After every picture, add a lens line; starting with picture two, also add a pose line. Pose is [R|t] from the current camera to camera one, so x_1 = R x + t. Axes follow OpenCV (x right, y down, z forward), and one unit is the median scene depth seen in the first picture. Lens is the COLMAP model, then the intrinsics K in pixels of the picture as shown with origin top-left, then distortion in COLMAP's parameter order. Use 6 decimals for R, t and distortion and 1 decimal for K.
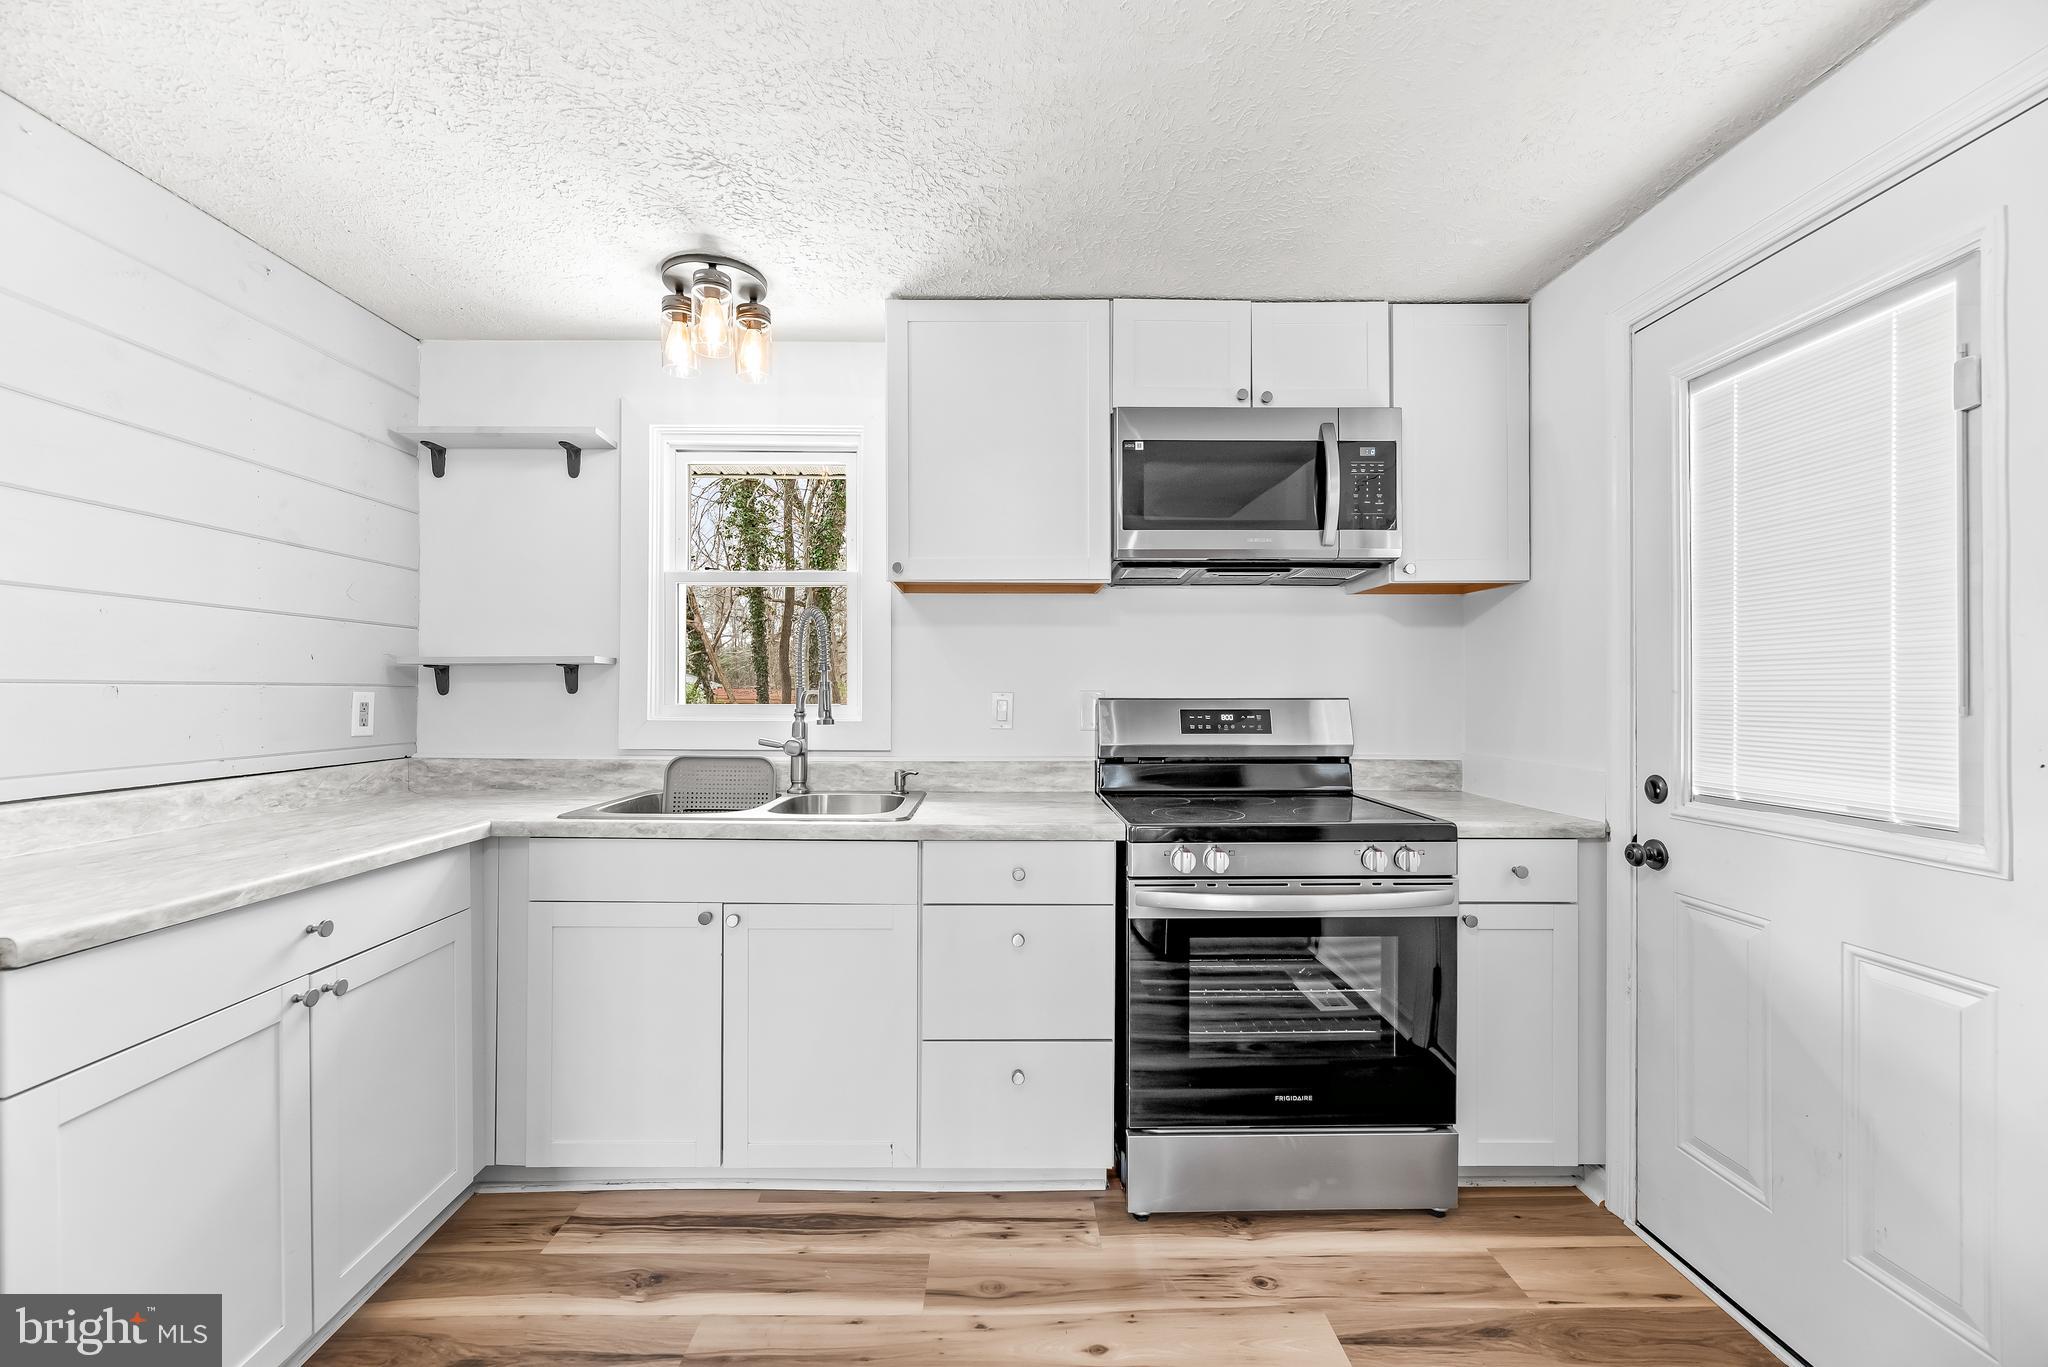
lens RADIAL K [[836.8, 0, 1024.0], [0, 836.8, 683.5], [0, 0, 1]] dist [-0.001651, -0.000062]
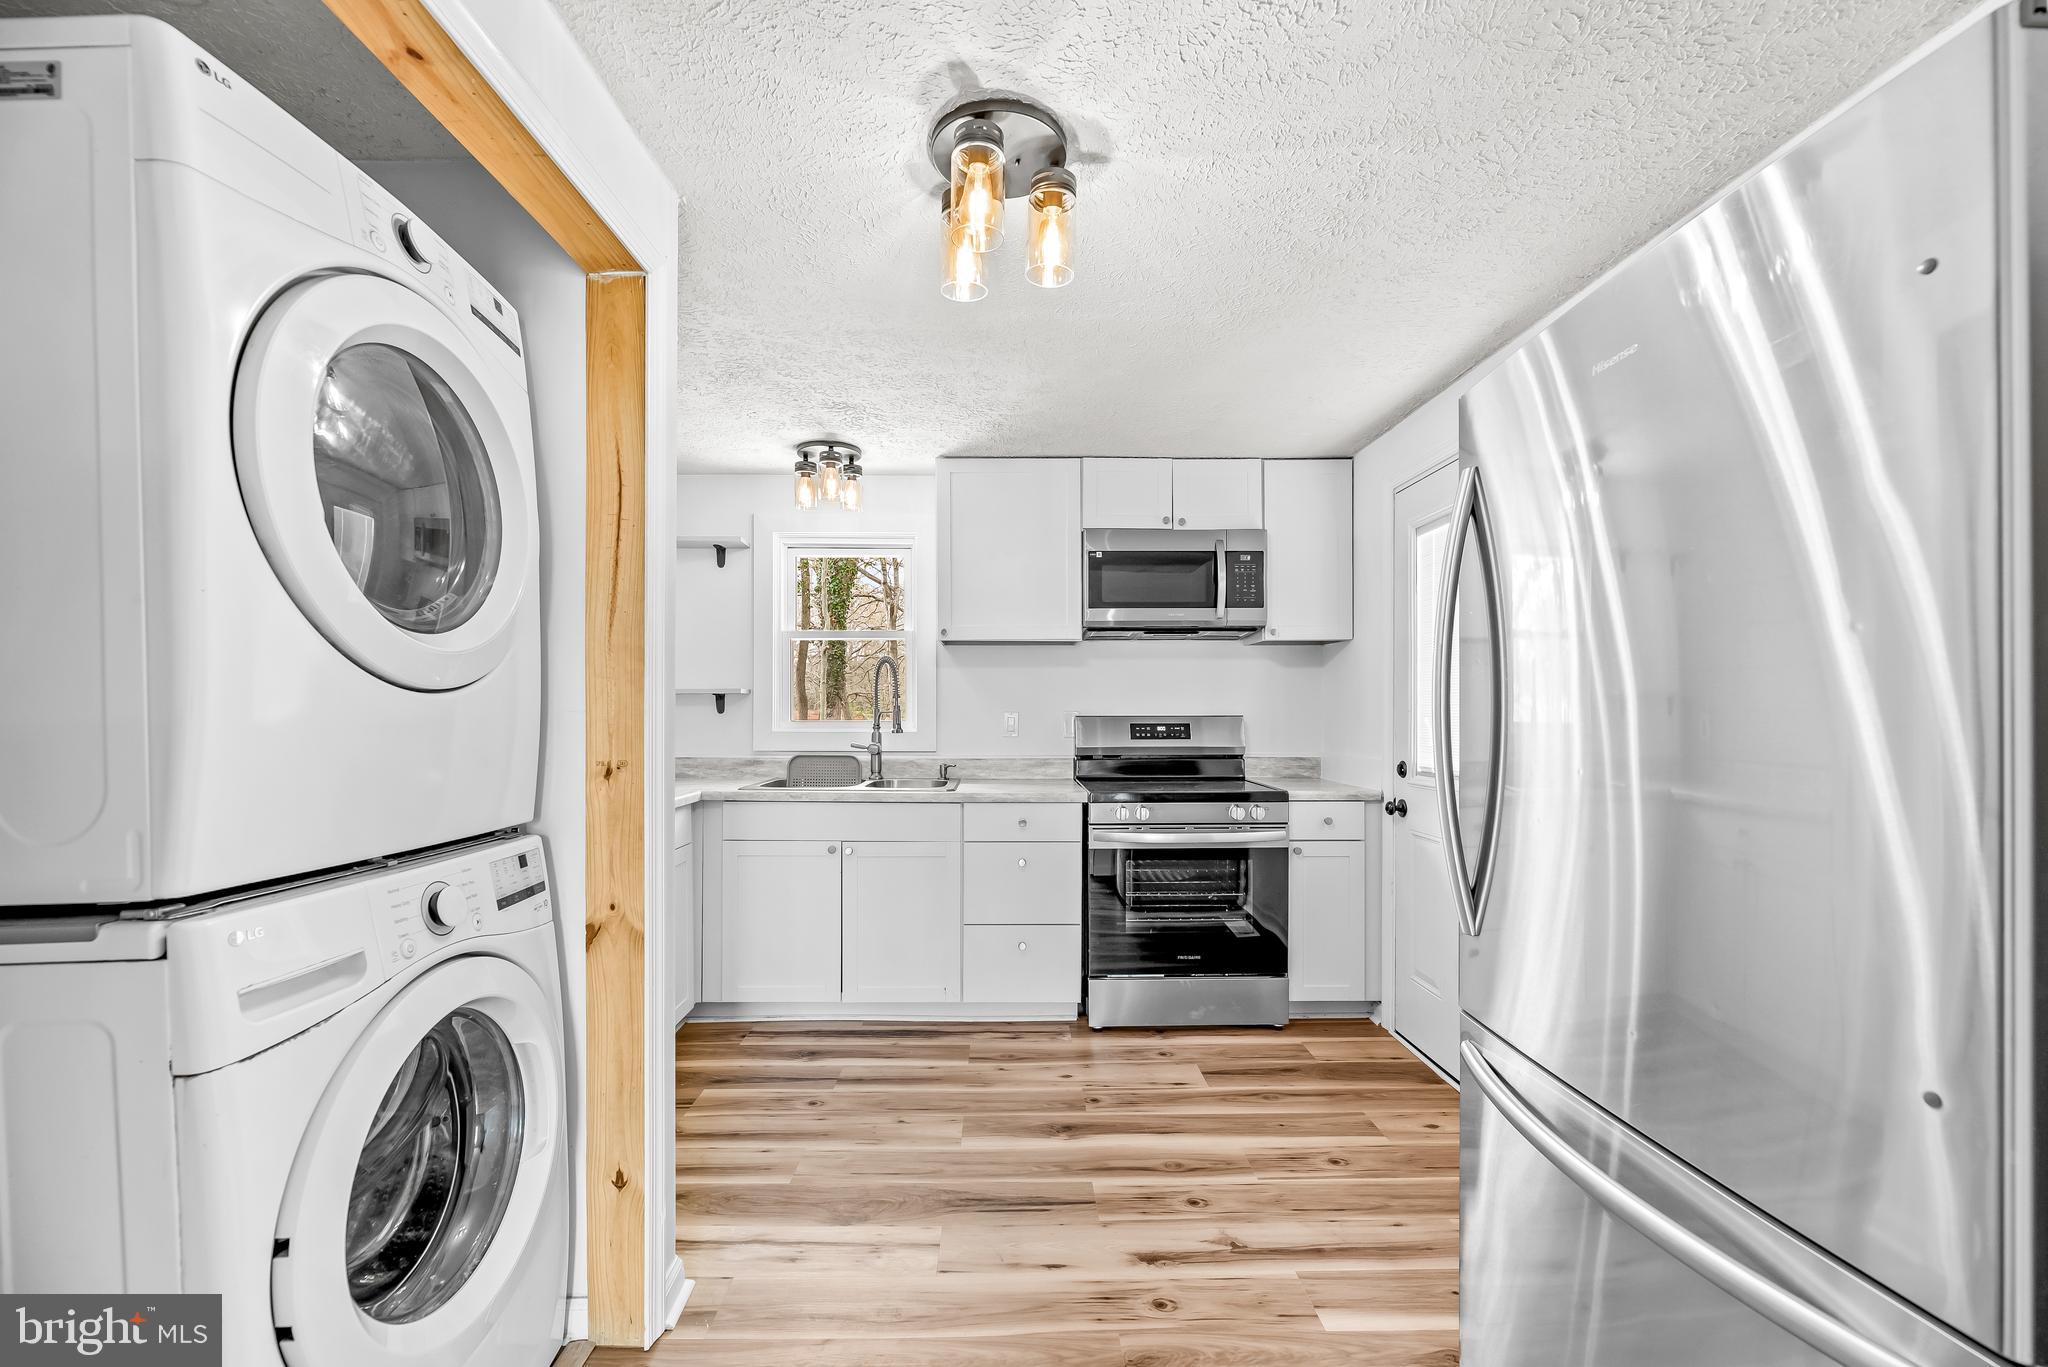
lens RADIAL K [[828.9, 0, 1016.8], [0, 828.9, 708.6], [0, 0, 1]] dist [-0.000301, 0.000000]
pose [[0.999917, -0.001837, -0.012738, 0.003280], [0.001908, 0.999983, 0.005566, -0.004824], [0.012727, -0.005590, 0.999903, -0.557669]]
